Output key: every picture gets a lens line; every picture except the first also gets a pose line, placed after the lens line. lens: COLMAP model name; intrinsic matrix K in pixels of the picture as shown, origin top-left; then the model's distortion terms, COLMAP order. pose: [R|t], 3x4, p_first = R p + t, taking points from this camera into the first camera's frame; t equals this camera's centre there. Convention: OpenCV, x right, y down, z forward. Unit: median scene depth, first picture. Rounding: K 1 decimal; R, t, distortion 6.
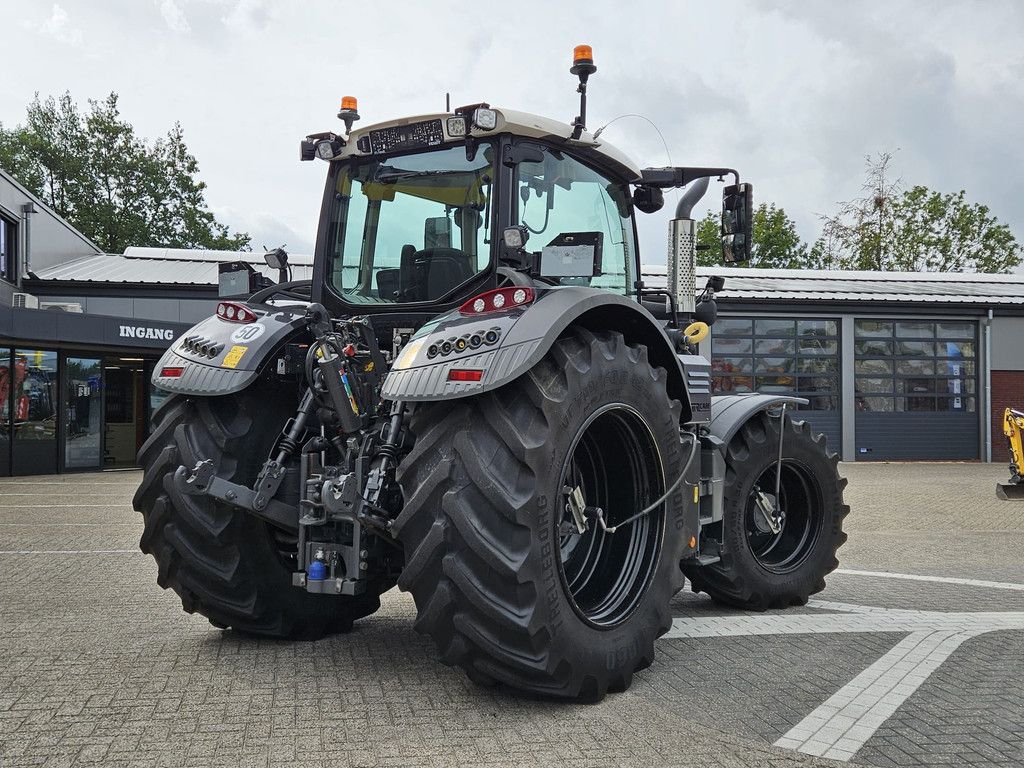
lens RADIAL K [[1030.5, 0, 512.0], [0, 1030.5, 384.0], [0, 0, 1]] dist [0.109942, -0.130484]
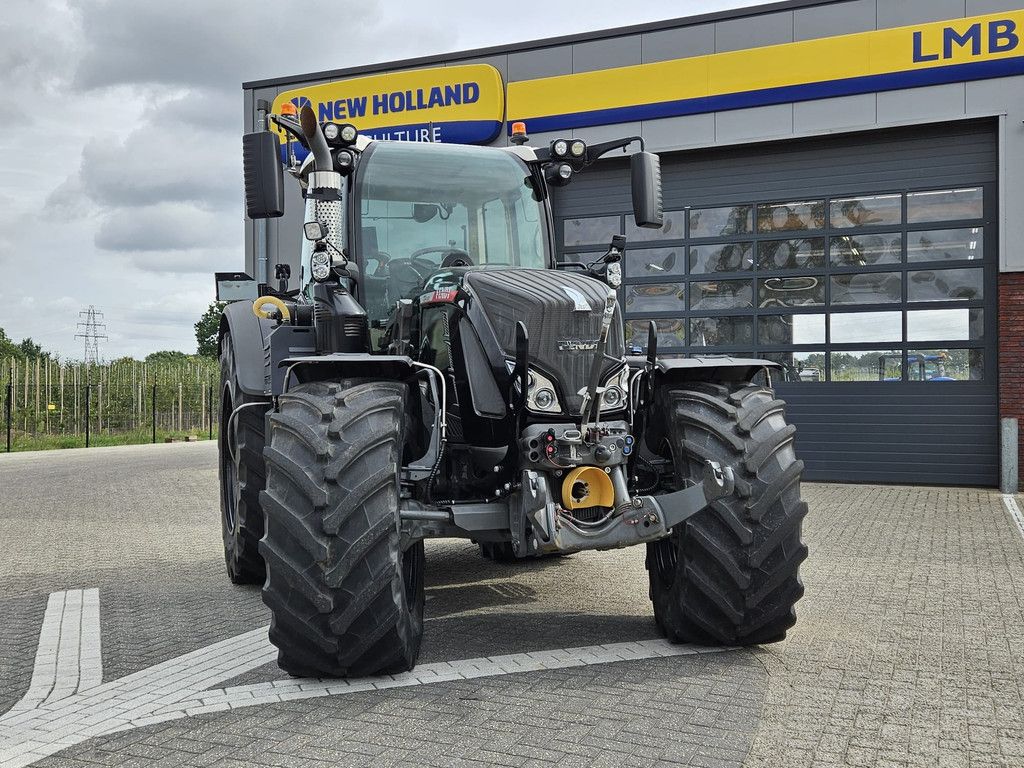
lens RADIAL K [[1030.5, 0, 512.0], [0, 1030.5, 384.0], [0, 0, 1]] dist [0.109942, -0.130484]
pose [[-0.572916, -0.007378, -0.819581, 0.885586], [0.026502, 0.999270, -0.027521, 0.061595], [0.819186, -0.037488, -0.572302, 1.792462]]
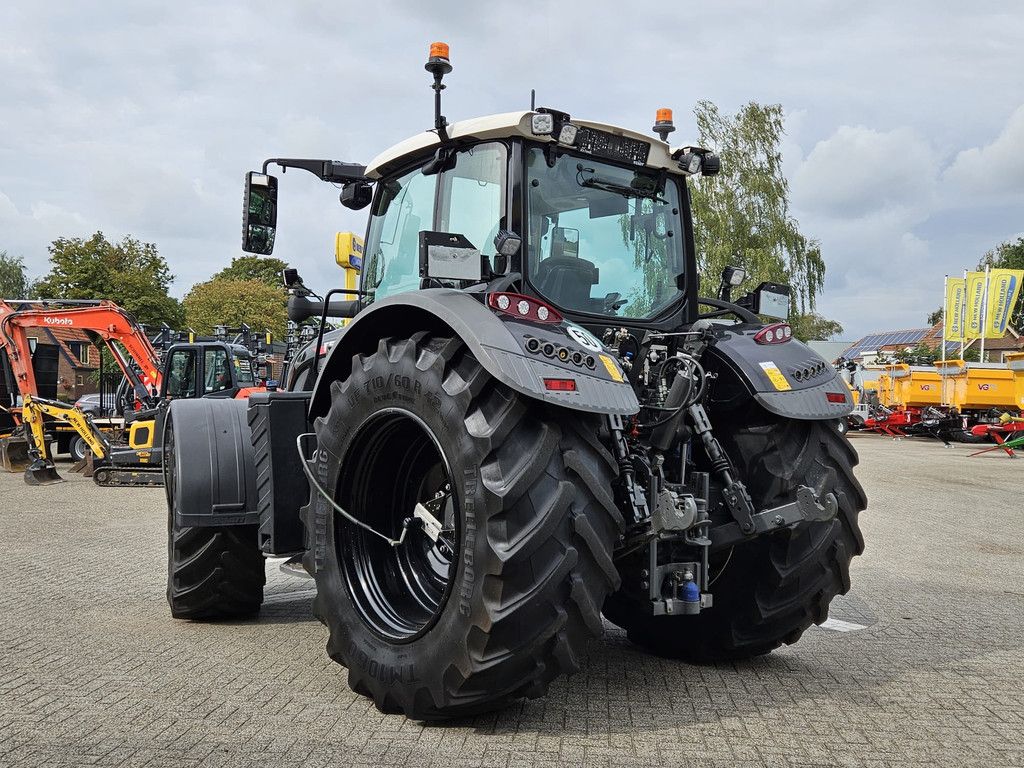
lens RADIAL K [[1058.1, 0, 536.9], [0, 1058.1, 384.3], [0, 0, 1]] dist [0.066332, -0.001318]
pose [[0.254988, 0.007592, 0.966914, -1.020533], [-0.029013, 0.999579, -0.000198, -0.010489], [-0.966509, -0.028002, 0.255101, 0.756918]]
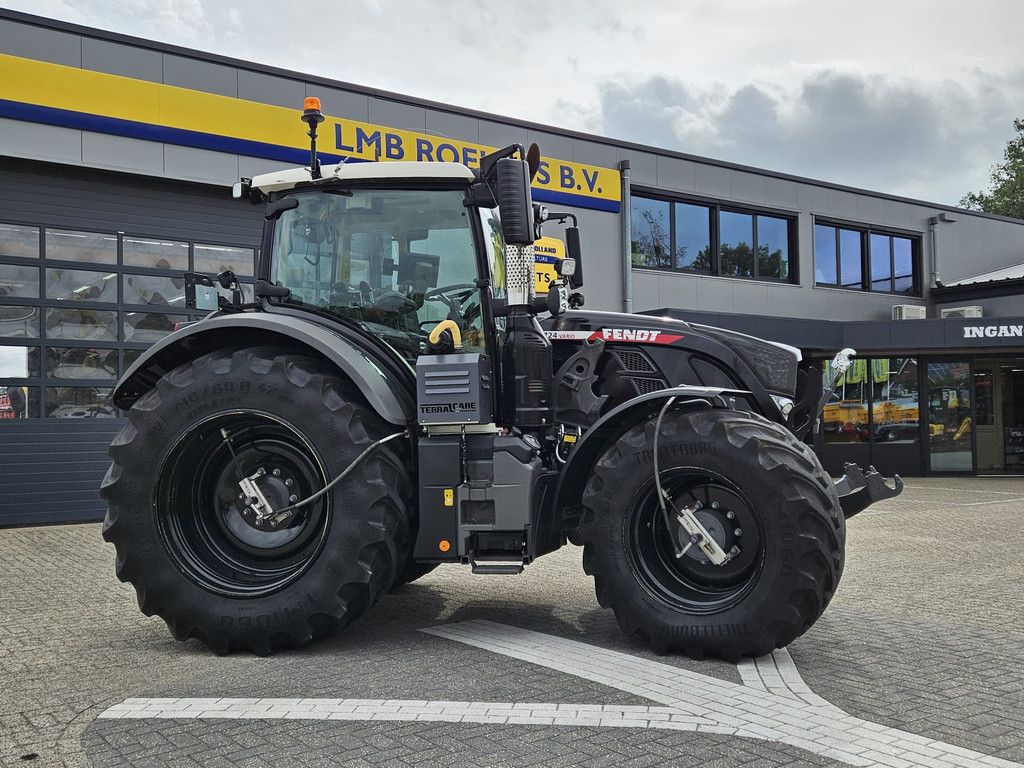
lens RADIAL K [[1030.5, 0, 512.0], [0, 1030.5, 384.0], [0, 0, 1]] dist [0.109942, -0.130484]
pose [[0.417110, -0.043579, -0.907810, 1.090768], [0.039896, 0.998765, -0.029615, 0.031495], [0.907980, -0.023865, 0.418334, 0.651607]]
